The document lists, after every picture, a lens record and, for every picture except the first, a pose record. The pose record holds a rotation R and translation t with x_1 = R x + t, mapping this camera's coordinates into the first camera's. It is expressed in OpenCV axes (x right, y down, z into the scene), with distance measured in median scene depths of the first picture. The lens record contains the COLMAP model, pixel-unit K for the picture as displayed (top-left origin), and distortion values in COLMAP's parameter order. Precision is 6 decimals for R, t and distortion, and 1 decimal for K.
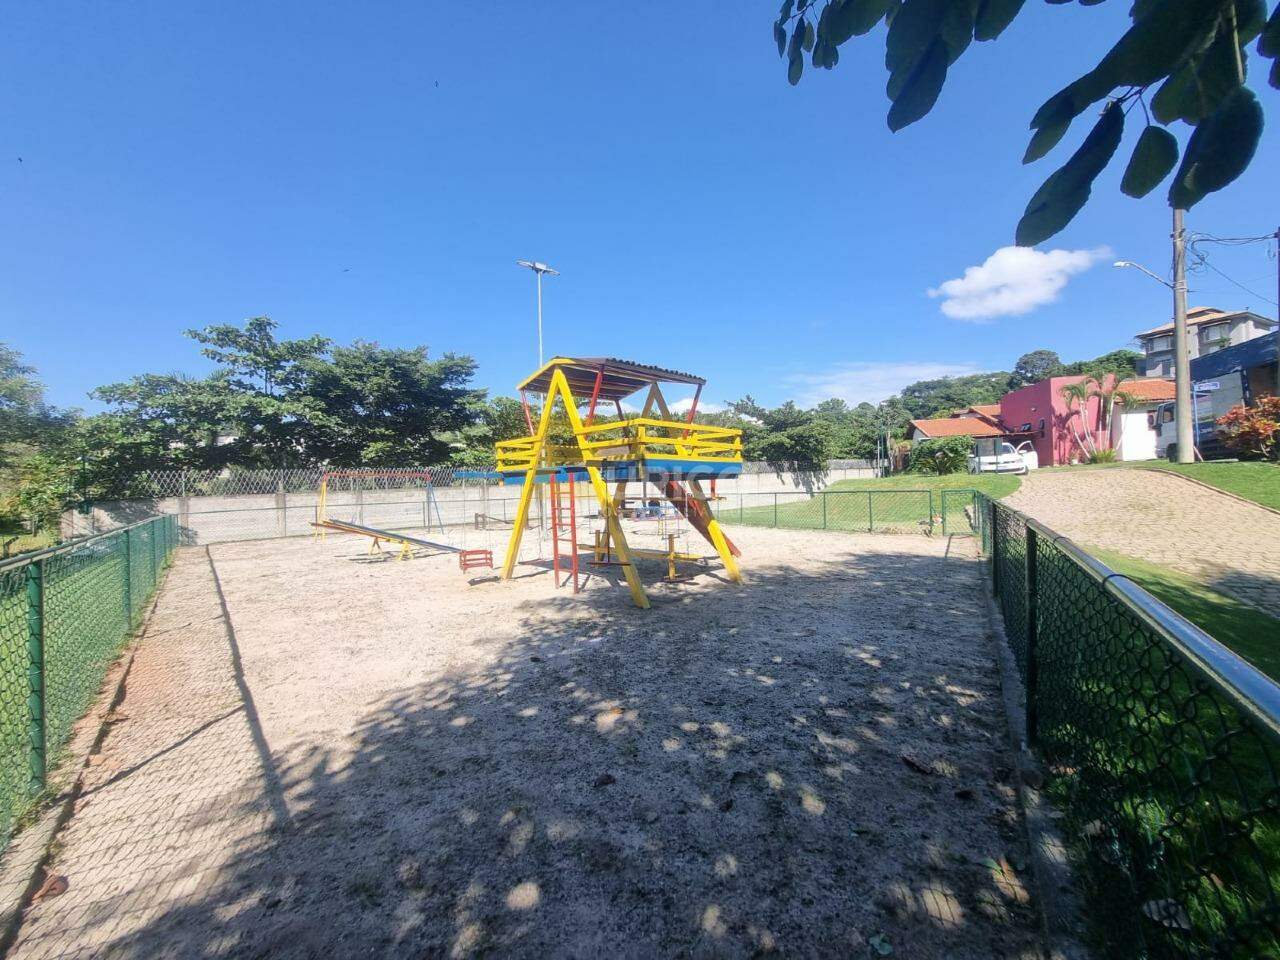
lens RADIAL K [[501.4, 0, 633.7], [0, 501.4, 487.1], [0, 0, 1]] dist [0.007524, -0.000256]
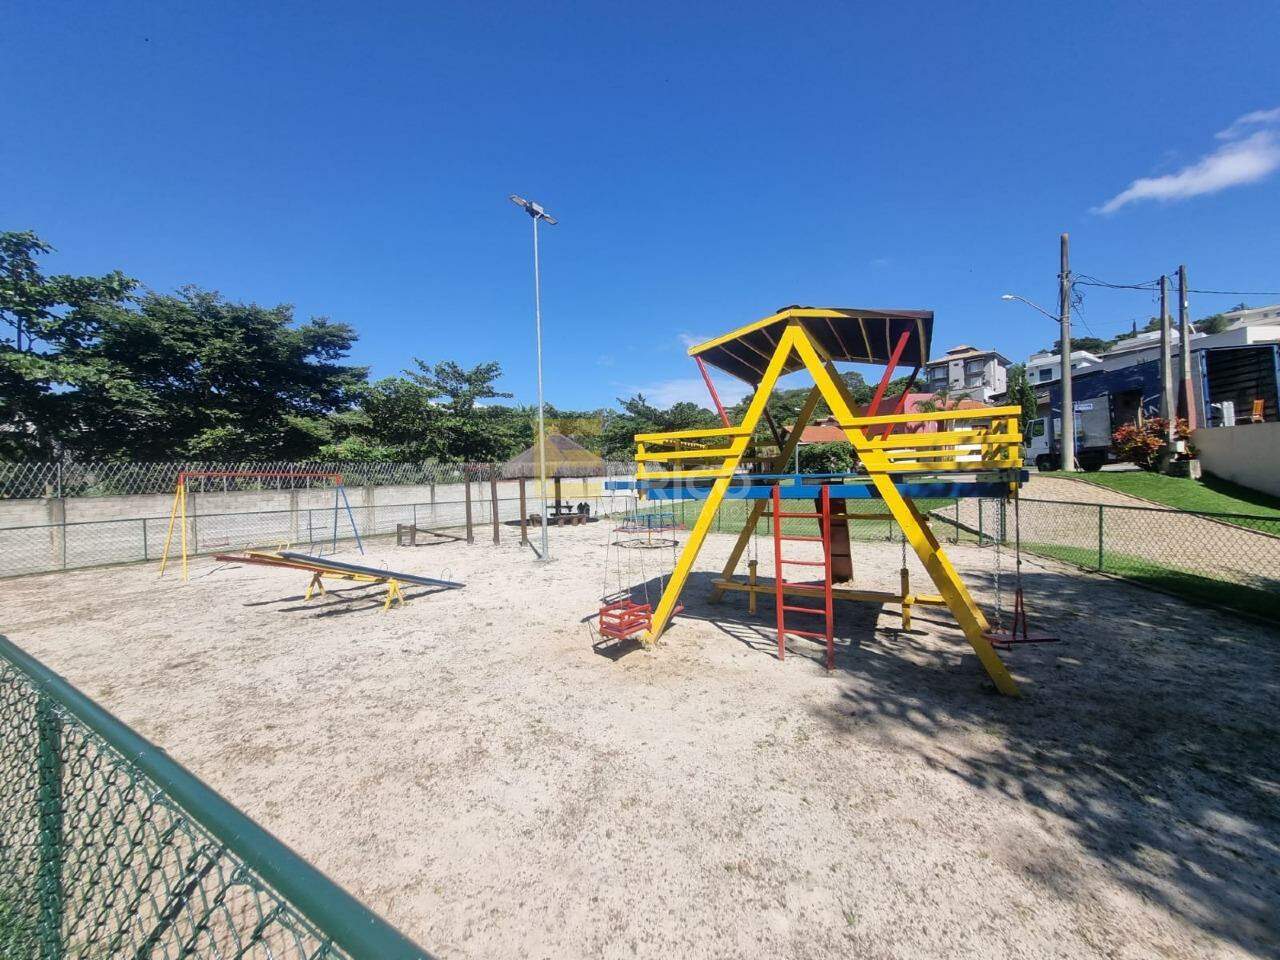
lens RADIAL K [[501.4, 0, 633.7], [0, 501.4, 487.1], [0, 0, 1]] dist [0.007524, -0.000256]
pose [[0.956841, 0.002575, 0.290602, -0.118823], [-0.003743, 0.999987, 0.003462, -0.005898], [-0.290589, -0.004400, 0.956838, 0.094928]]
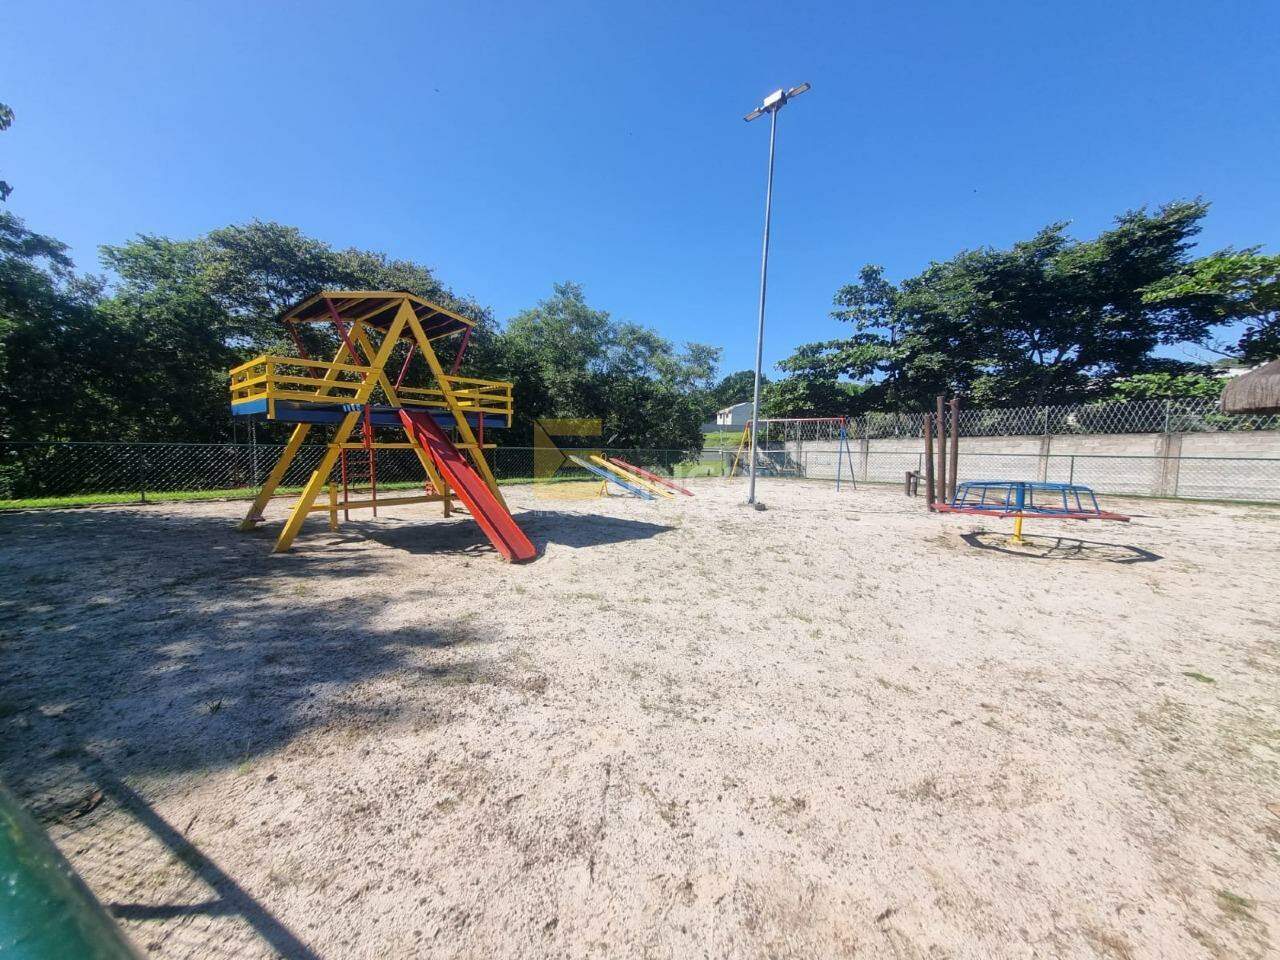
lens RADIAL K [[499.6, 0, 619.8], [0, 499.6, 486.8], [0, 0, 1]] dist [-0.001771, -0.000664]
pose [[0.039619, 0.113033, -0.992801, 0.240112], [-0.006146, 0.993590, 0.112878, -0.001856], [0.999196, 0.001630, 0.040060, 0.349997]]
